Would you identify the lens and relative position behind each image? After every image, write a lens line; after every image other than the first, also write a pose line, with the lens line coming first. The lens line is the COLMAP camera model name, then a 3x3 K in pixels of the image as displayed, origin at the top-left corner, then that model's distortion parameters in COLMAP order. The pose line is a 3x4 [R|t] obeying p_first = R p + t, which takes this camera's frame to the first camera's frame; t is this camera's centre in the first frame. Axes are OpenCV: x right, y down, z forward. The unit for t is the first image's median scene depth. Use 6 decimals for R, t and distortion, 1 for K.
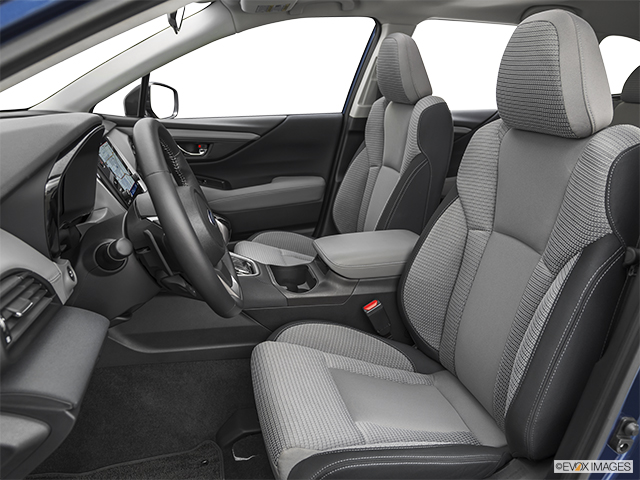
lens RADIAL K [[458.9, 0, 320.0], [0, 458.9, 240.0], [0, 0, 1]] dist [0.008490, 0.002177]
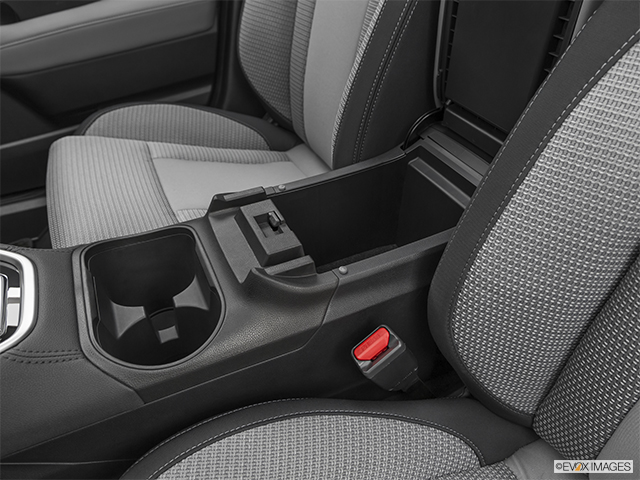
lens RADIAL K [[458.9, 0, 320.0], [0, 458.9, 240.0], [0, 0, 1]] dist [0.008490, 0.002177]
pose [[0.981072, -0.140813, 0.132923, 0.019333], [0.082338, 0.924648, 0.371816, -0.054614], [-0.175264, -0.353834, 0.918741, 0.456730]]
